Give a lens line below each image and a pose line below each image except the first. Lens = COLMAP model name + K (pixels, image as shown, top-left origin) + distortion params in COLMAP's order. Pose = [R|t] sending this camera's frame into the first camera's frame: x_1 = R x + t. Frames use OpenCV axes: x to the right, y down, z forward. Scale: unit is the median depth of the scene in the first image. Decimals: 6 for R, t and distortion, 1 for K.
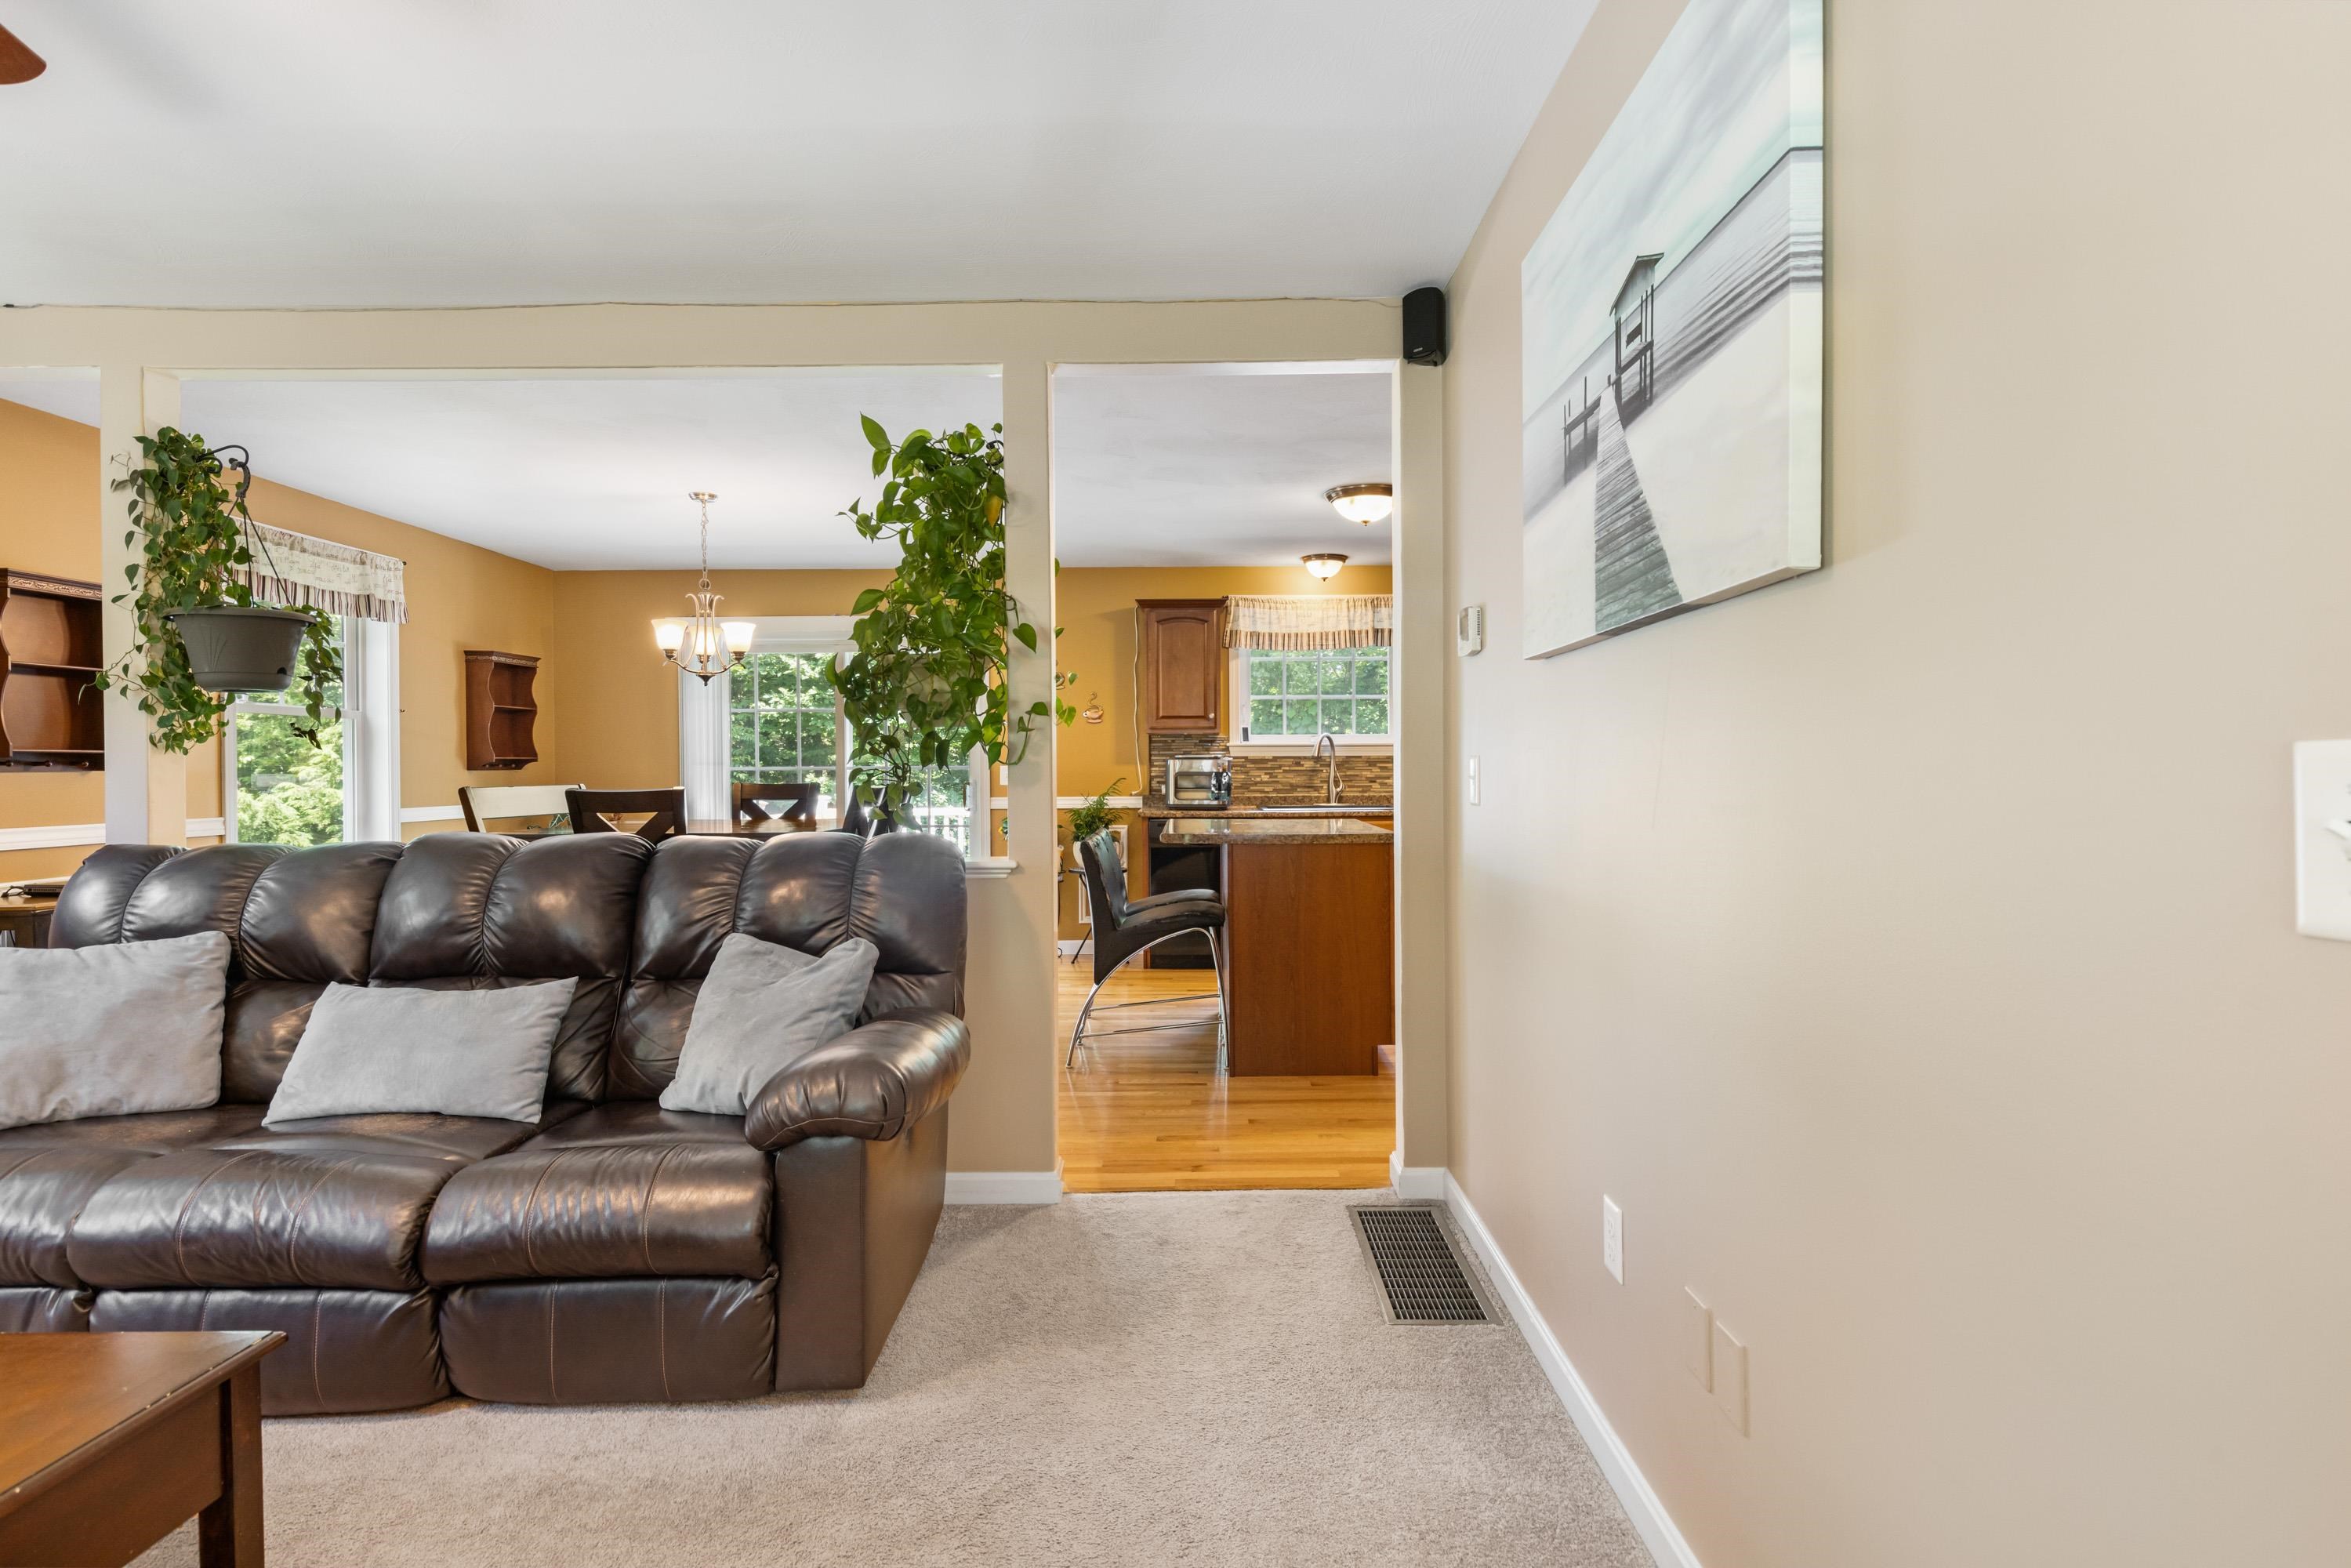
lens RADIAL K [[1149.1, 0, 1193.5], [0, 1149.1, 792.0], [0, 0, 1]] dist [-0.001661, -0.000070]
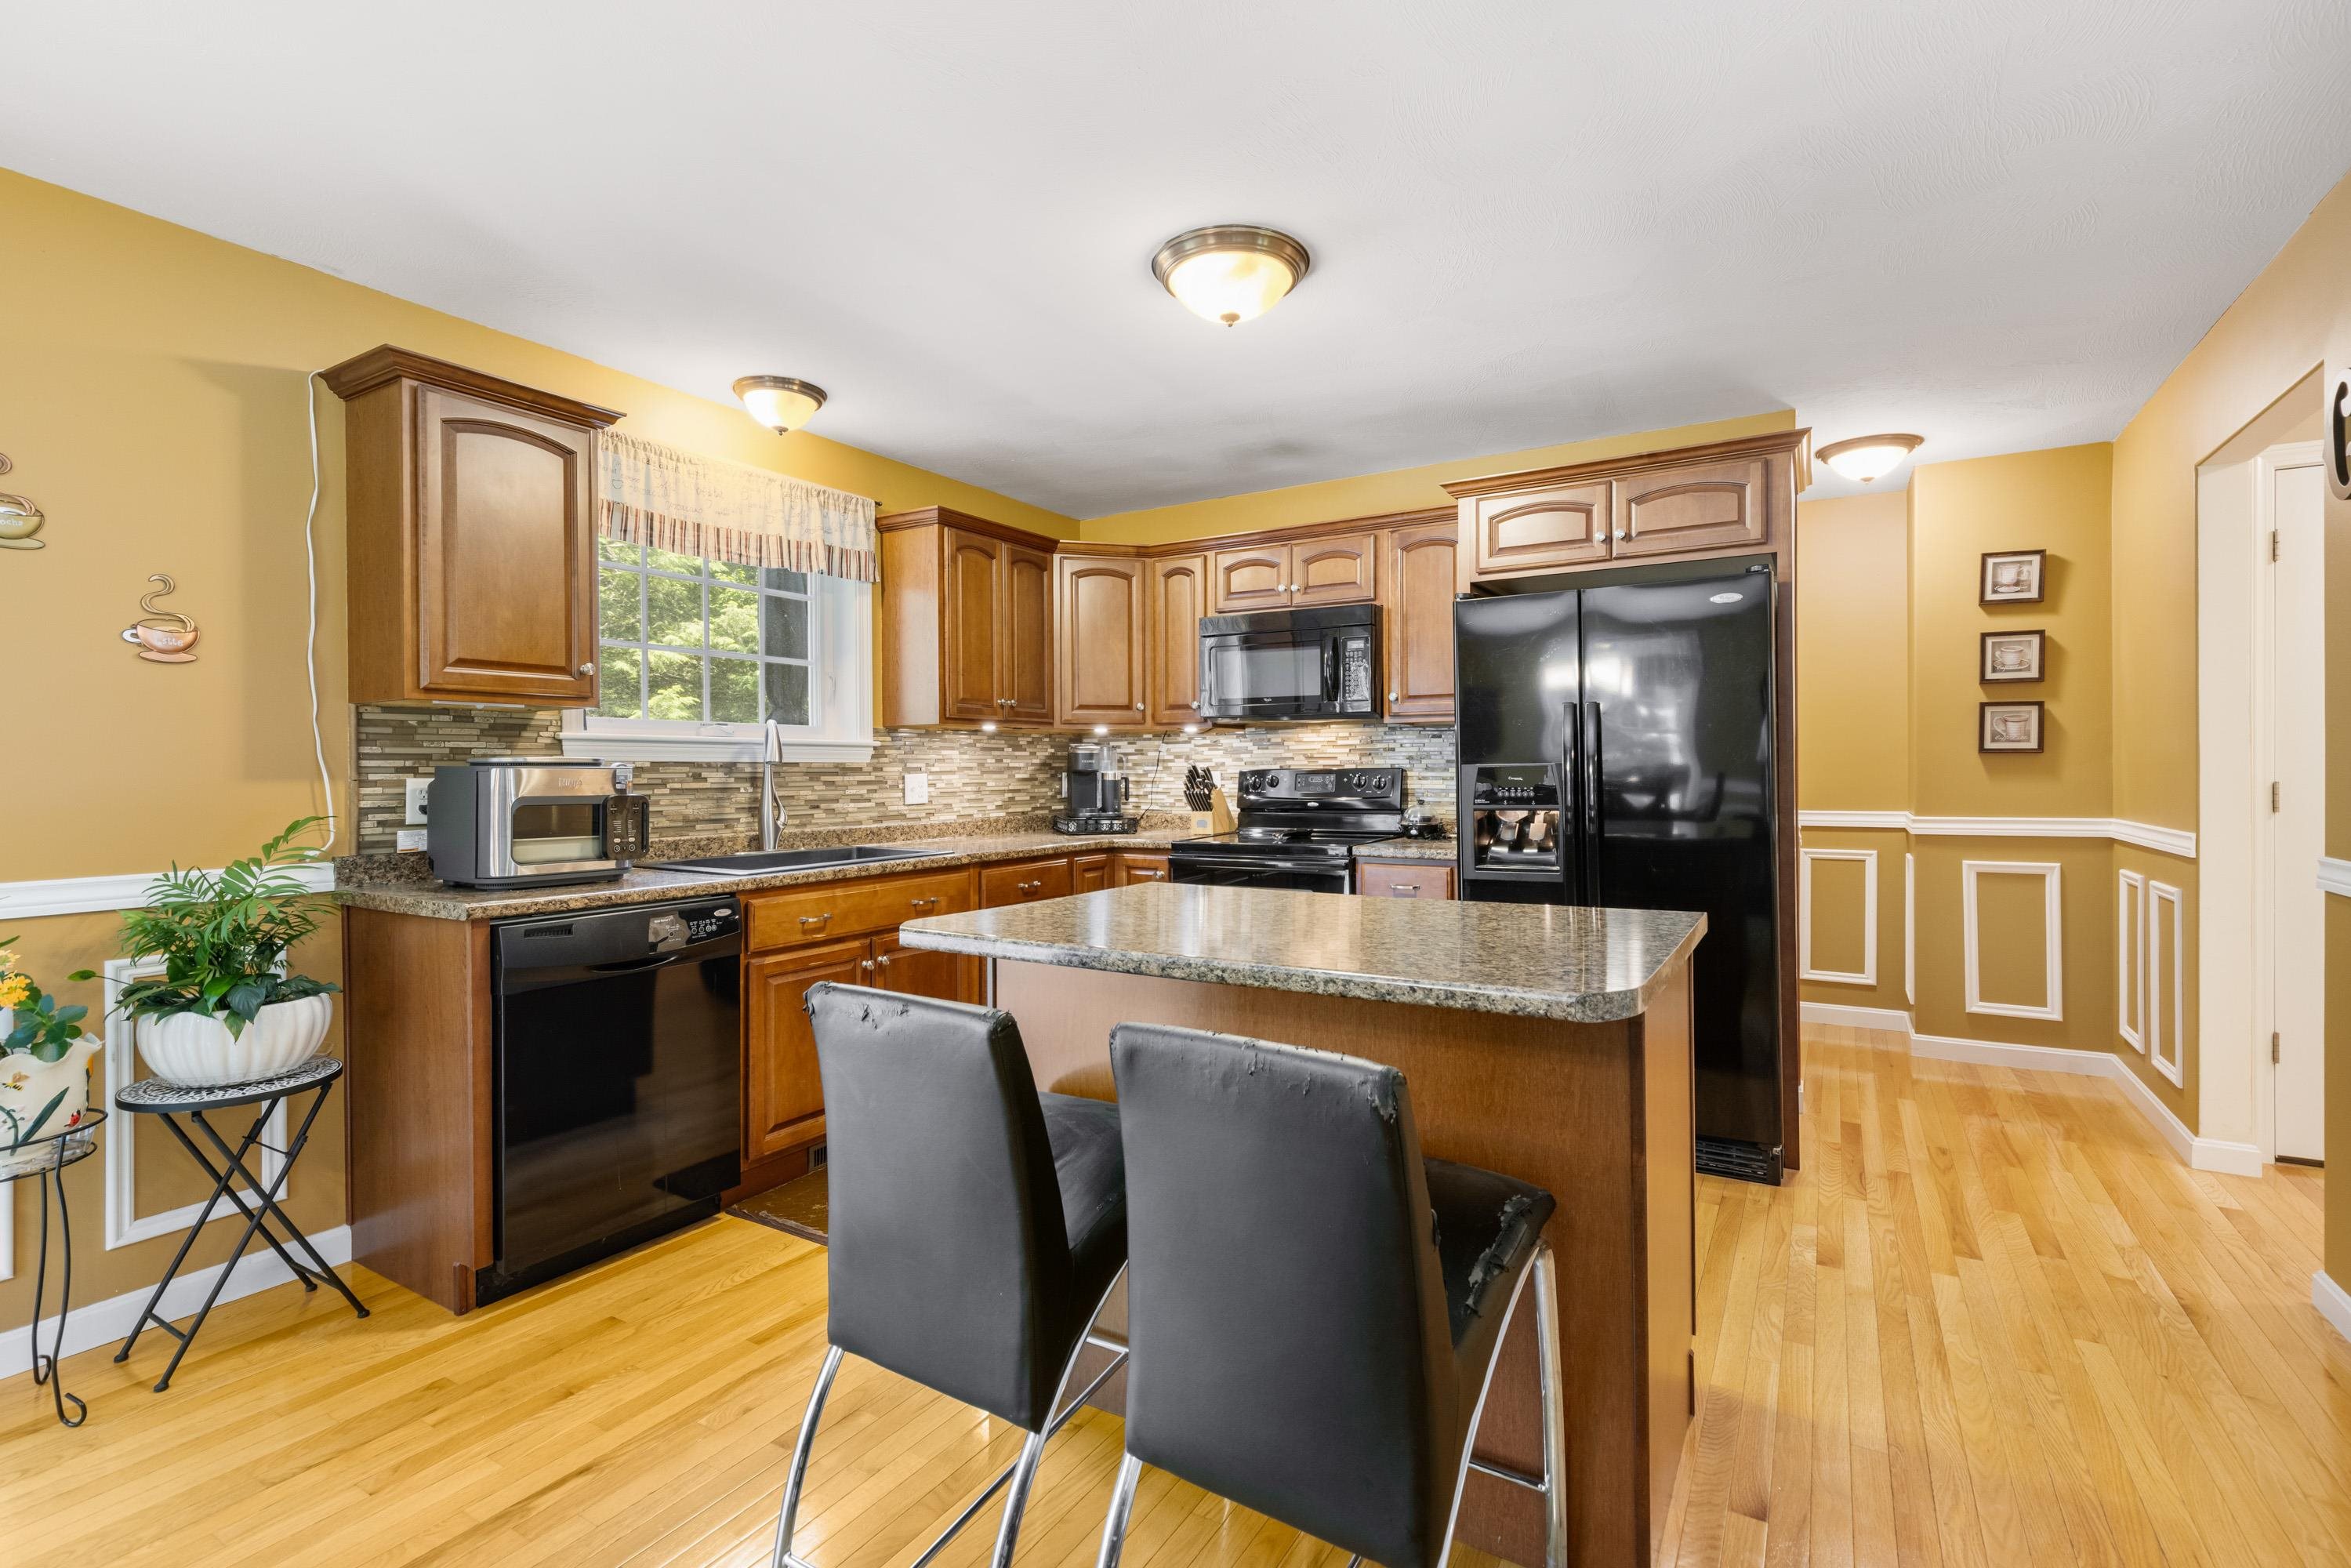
lens RADIAL K [[1066.4, 0, 1193.1], [0, 1066.4, 782.5], [0, 0, 1]] dist [0.003316, -0.001195]
pose [[0.517883, -0.006326, 0.855428, -0.218507], [0.022007, 0.999740, -0.005930, -0.015286], [-0.855168, 0.021896, 0.517888, 0.601480]]
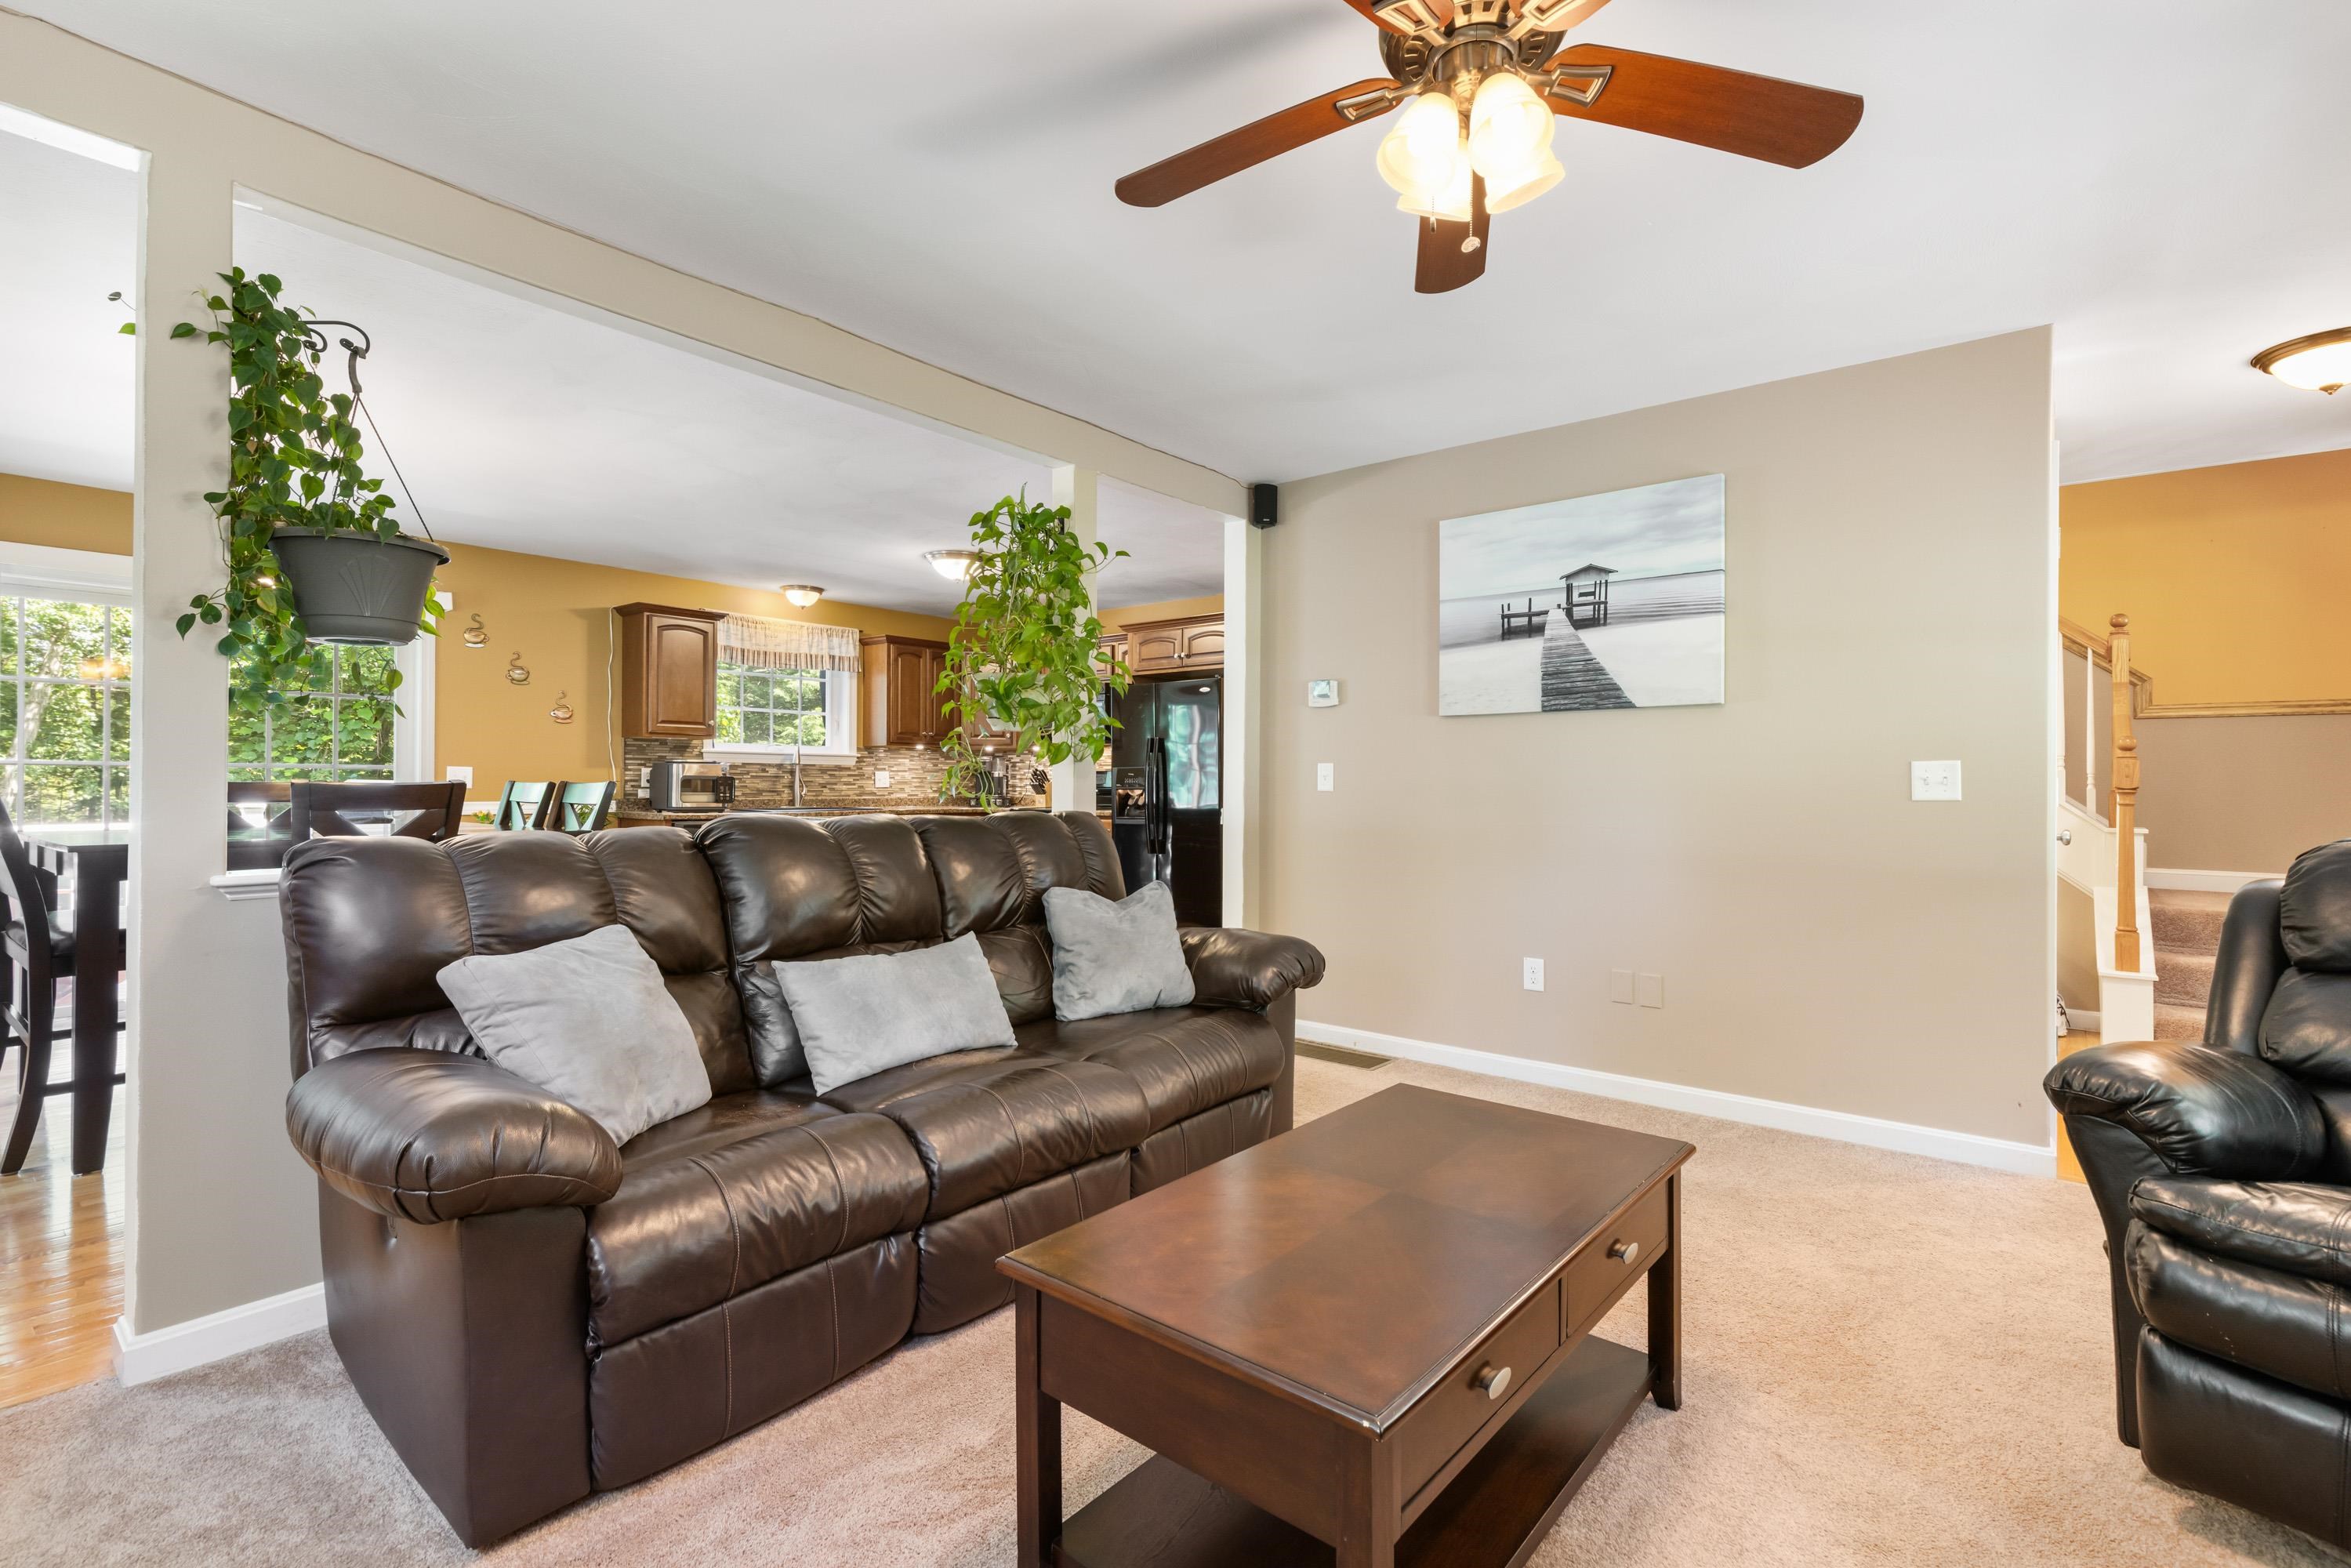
lens RADIAL K [[1066.4, 0, 1174.5], [0, 1066.4, 791.5], [0, 0, 1]] dist [0.003316, -0.001195]
pose [[0.637204, 0.004605, 0.770682, -0.475270], [0.007732, 0.999894, -0.012367, 0.012157], [-0.770657, 0.013839, 0.637100, 0.053760]]
